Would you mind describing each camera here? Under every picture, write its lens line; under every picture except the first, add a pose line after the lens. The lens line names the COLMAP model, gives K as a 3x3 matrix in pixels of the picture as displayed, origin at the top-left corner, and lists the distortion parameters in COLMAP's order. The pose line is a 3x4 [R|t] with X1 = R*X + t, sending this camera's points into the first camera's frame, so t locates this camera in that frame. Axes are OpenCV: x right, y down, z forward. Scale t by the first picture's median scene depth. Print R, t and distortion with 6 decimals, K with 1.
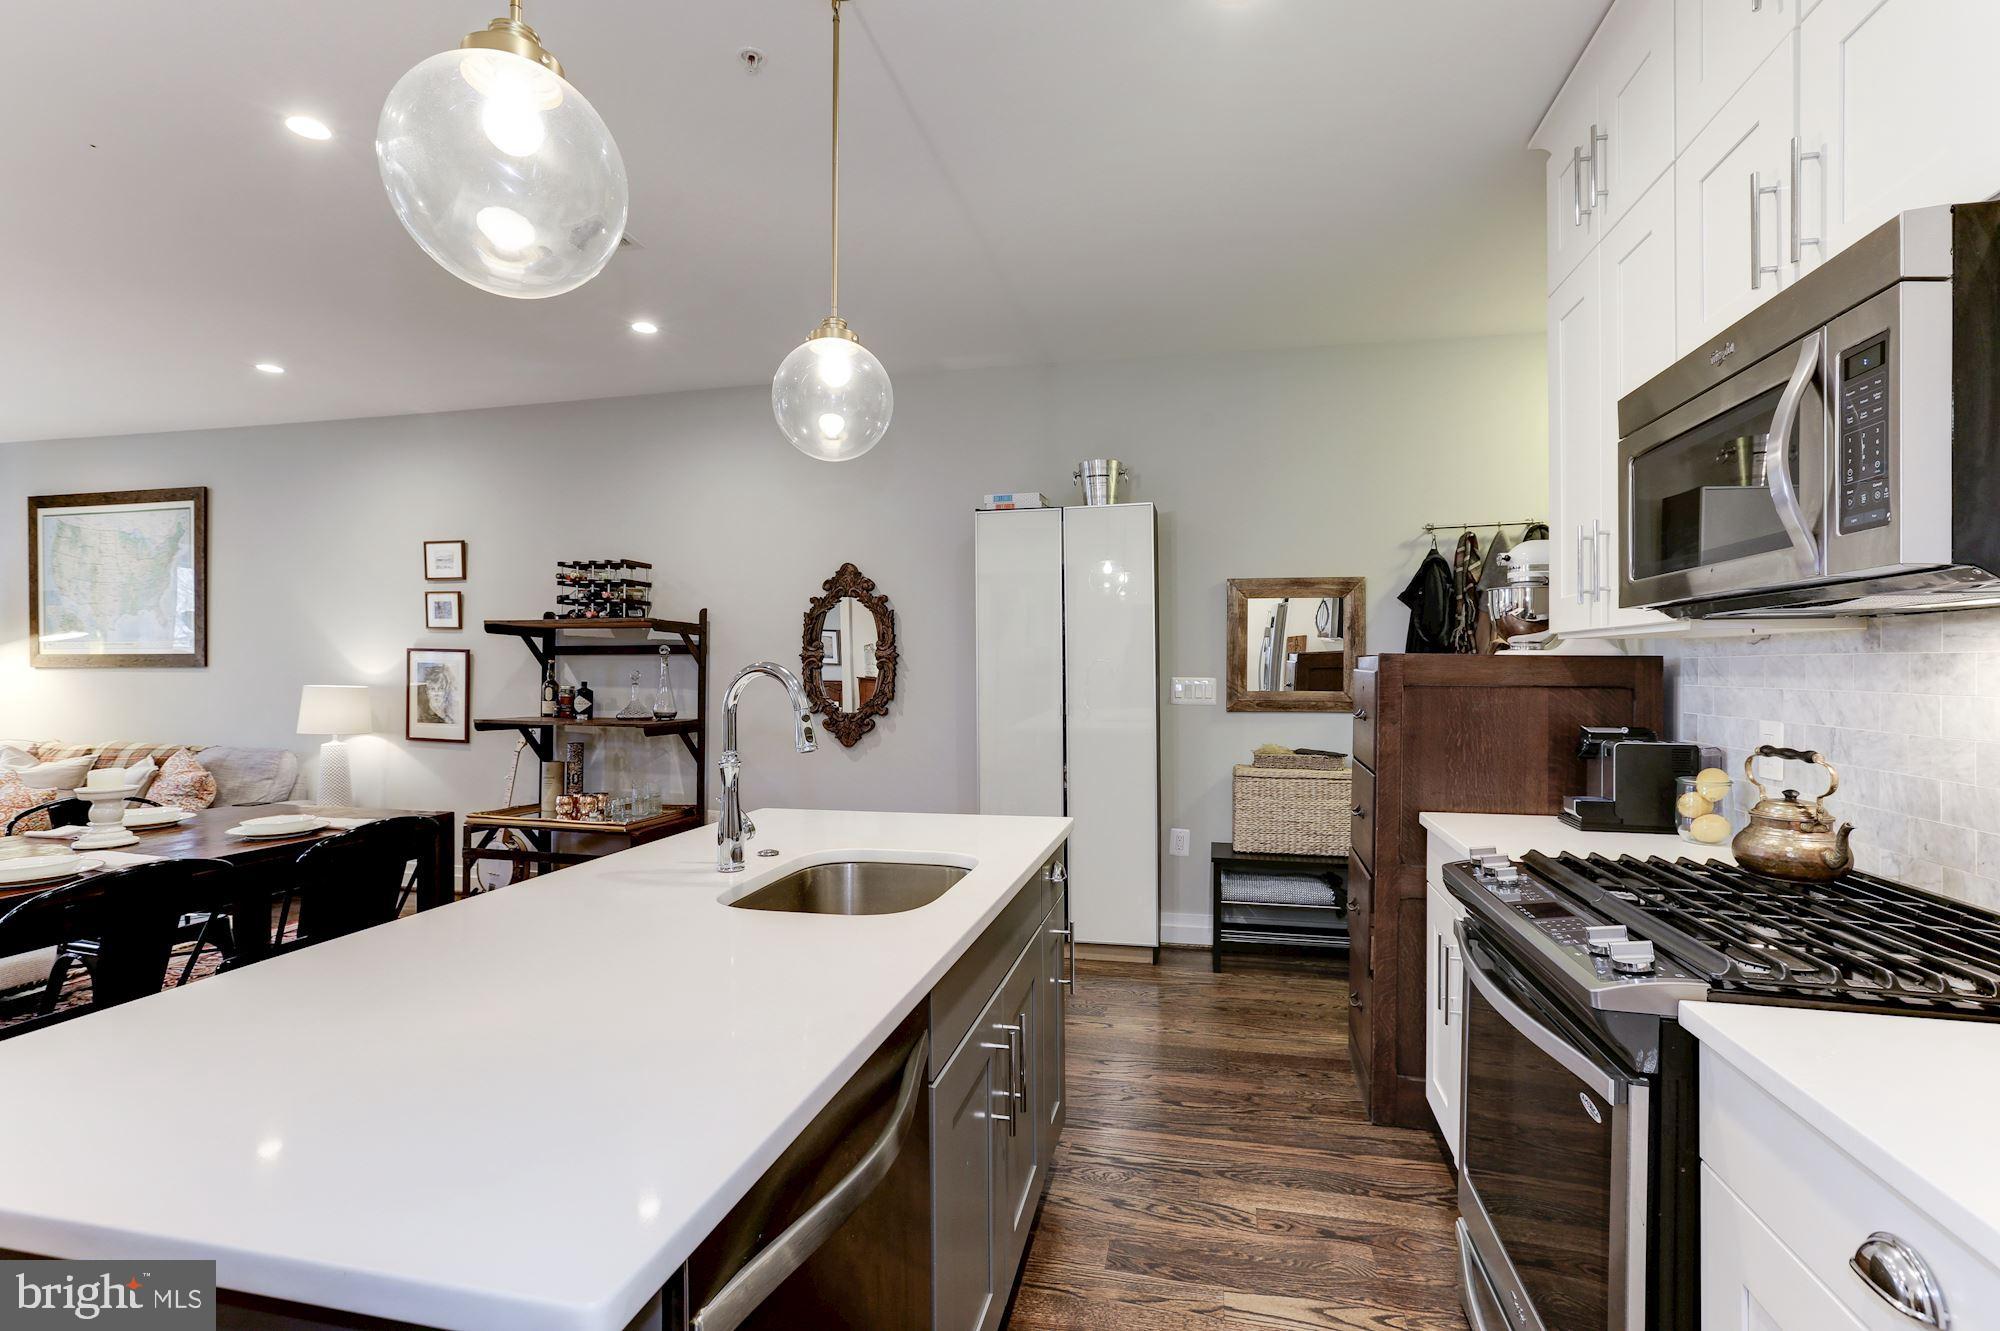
lens RADIAL K [[913.0, 0, 1001.7], [0, 913.0, 664.6], [0, 0, 1]] dist [-0.016184, 0.006851]
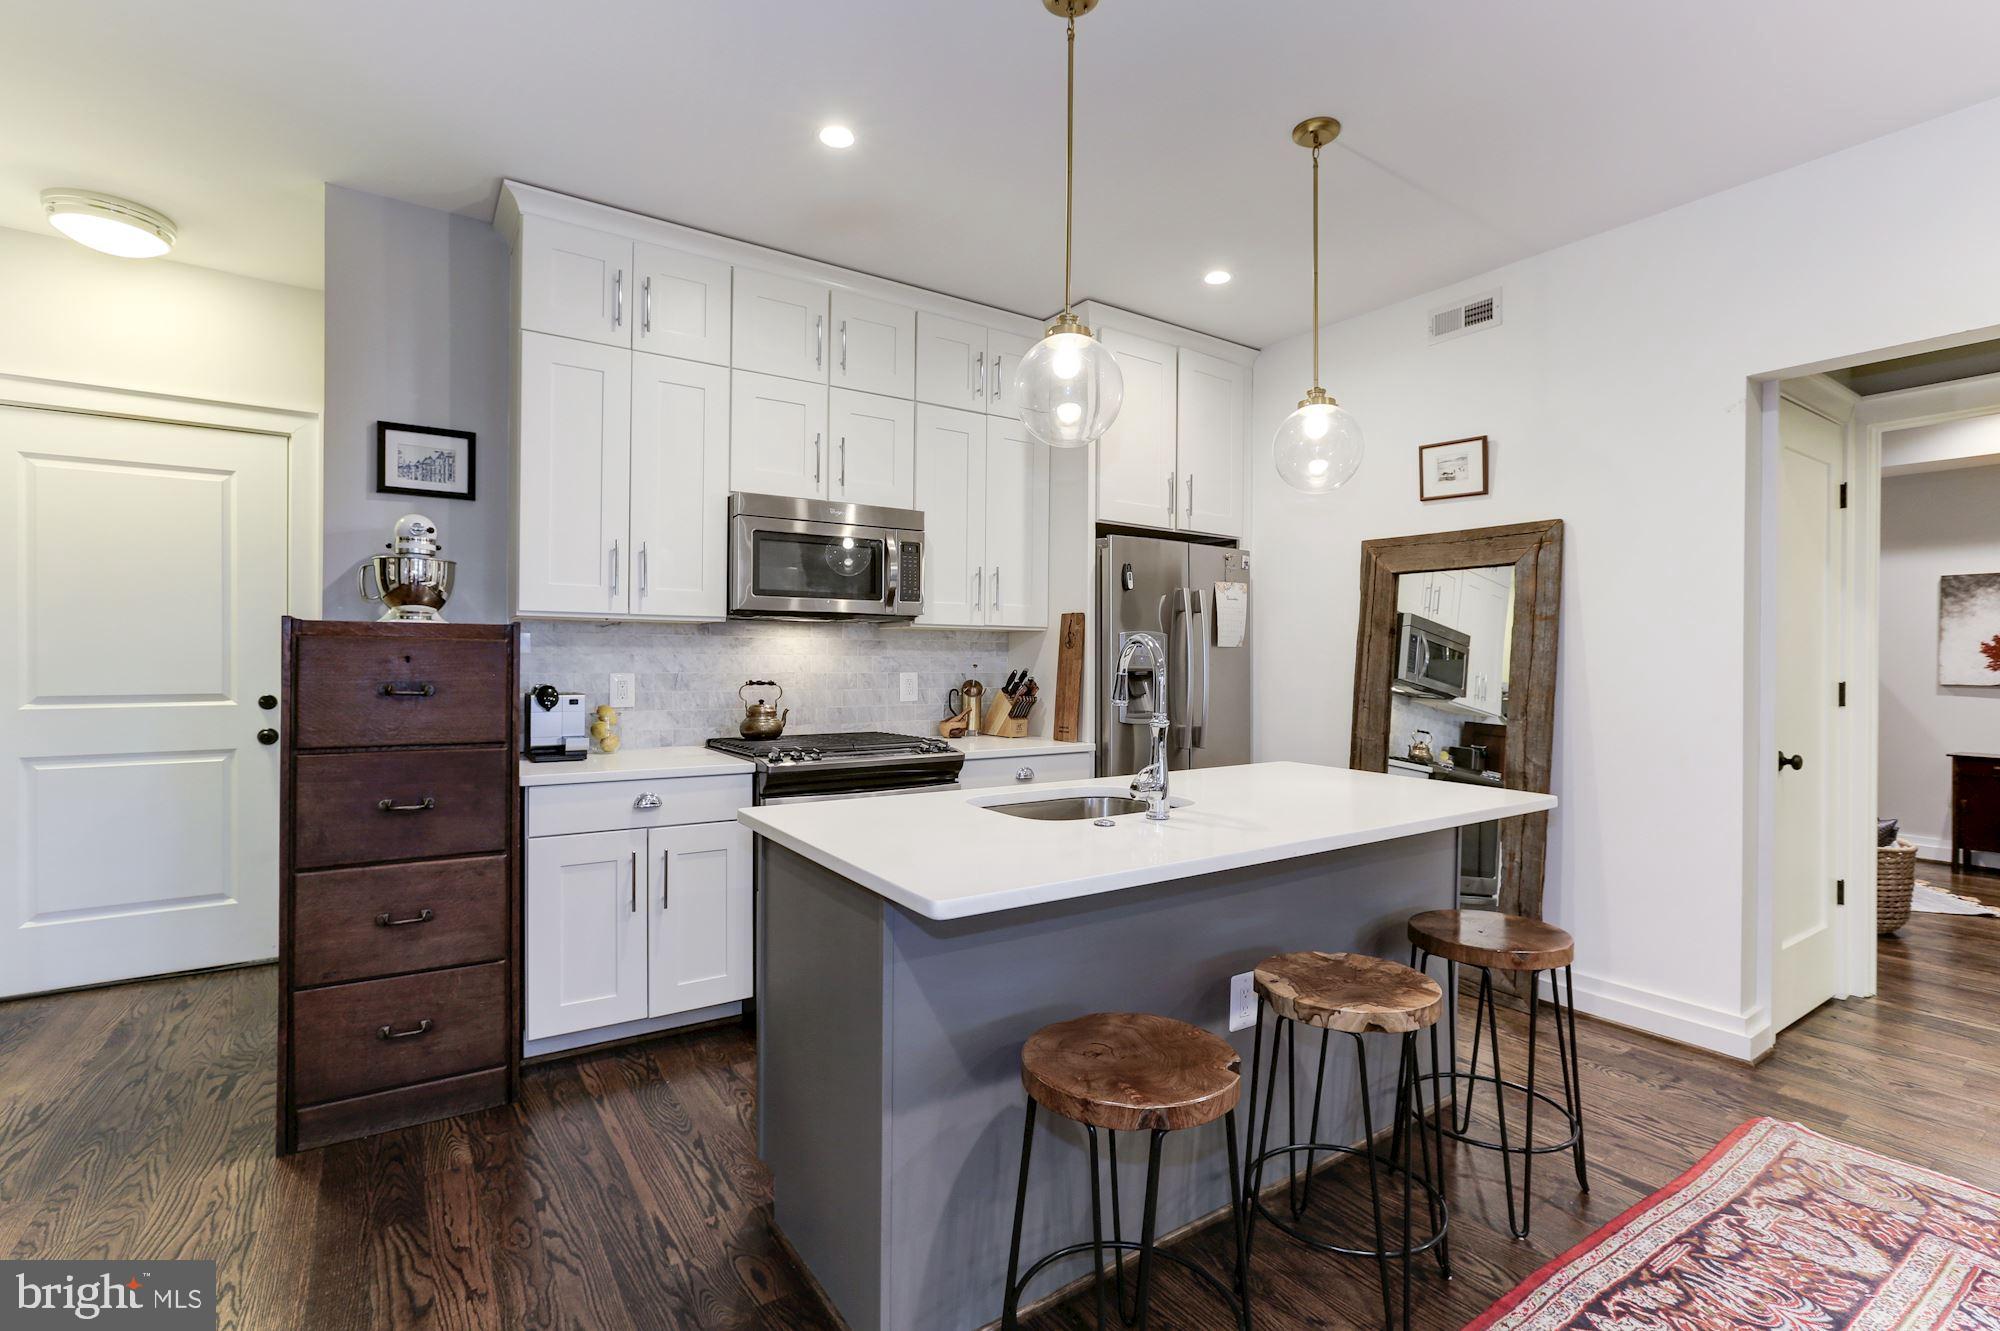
lens RADIAL K [[913.0, 0, 994.3], [0, 913.0, 663.4], [0, 0, 1]] dist [-0.016184, 0.006851]
pose [[-0.733448, -0.010291, 0.679668, -0.421874], [-0.011230, 0.999932, 0.003022, 0.015865], [-0.679653, -0.005417, -0.733514, 0.907380]]
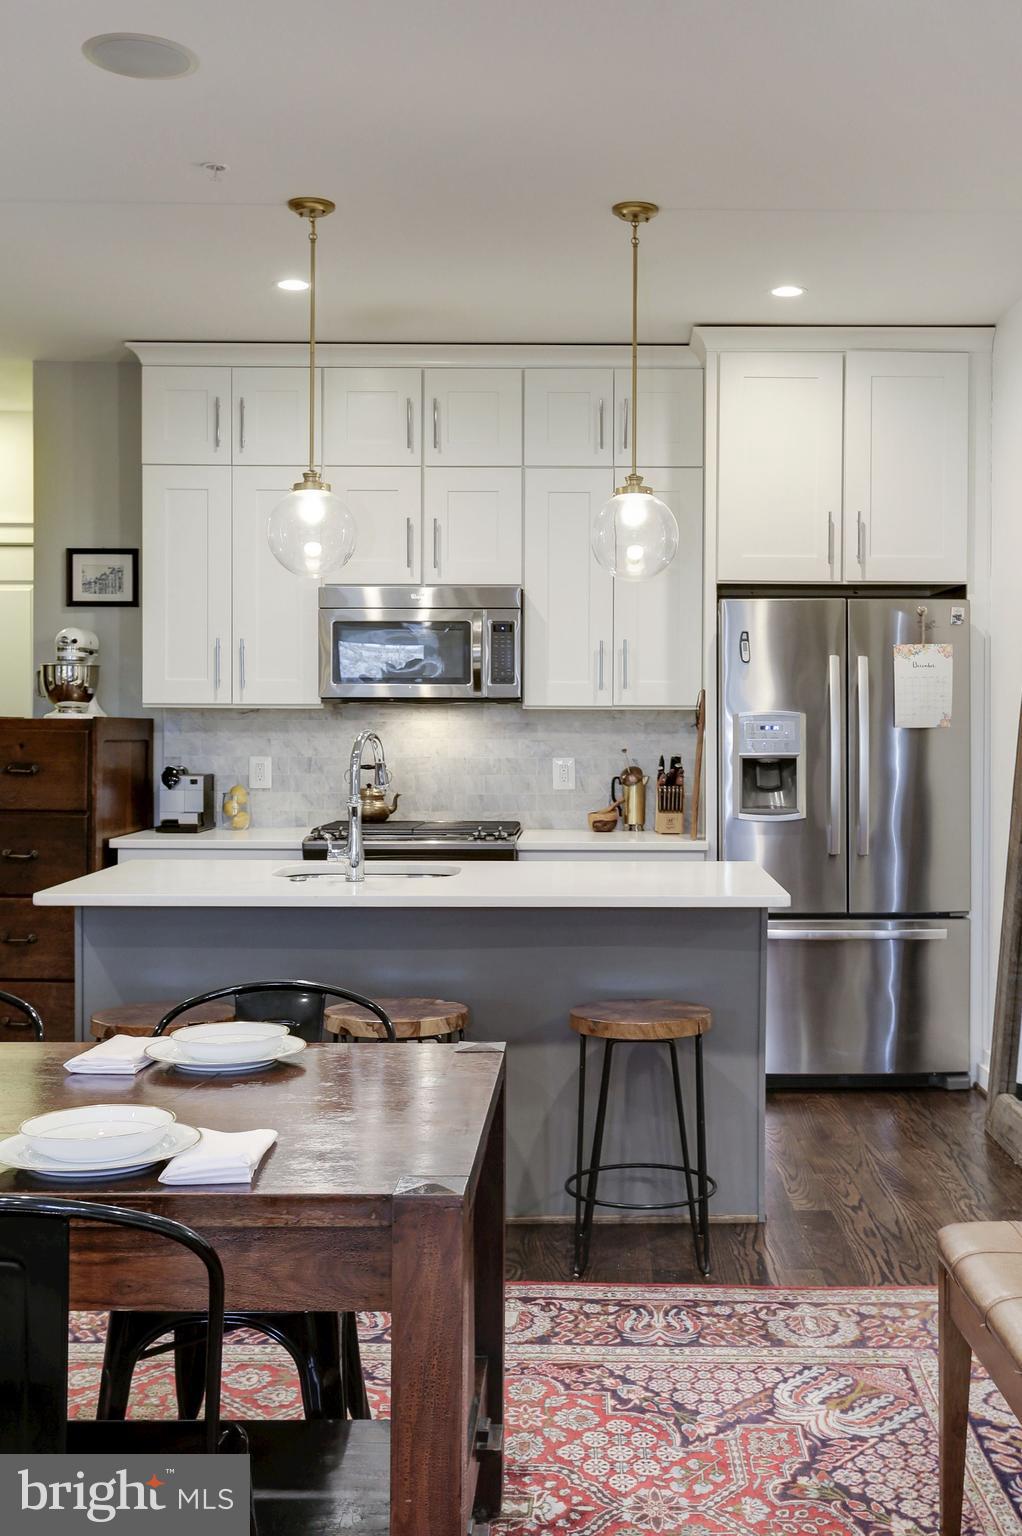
lens RADIAL K [[1642.6, 0, 597.2], [0, 1642.6, 737.6], [0, 0, 1]] dist [0.017858, 0.000000]
pose [[-0.231112, -0.014466, 0.972820, -1.287466], [-0.008429, 0.999882, 0.012866, -0.012046], [-0.972891, -0.005226, -0.231207, 0.563053]]
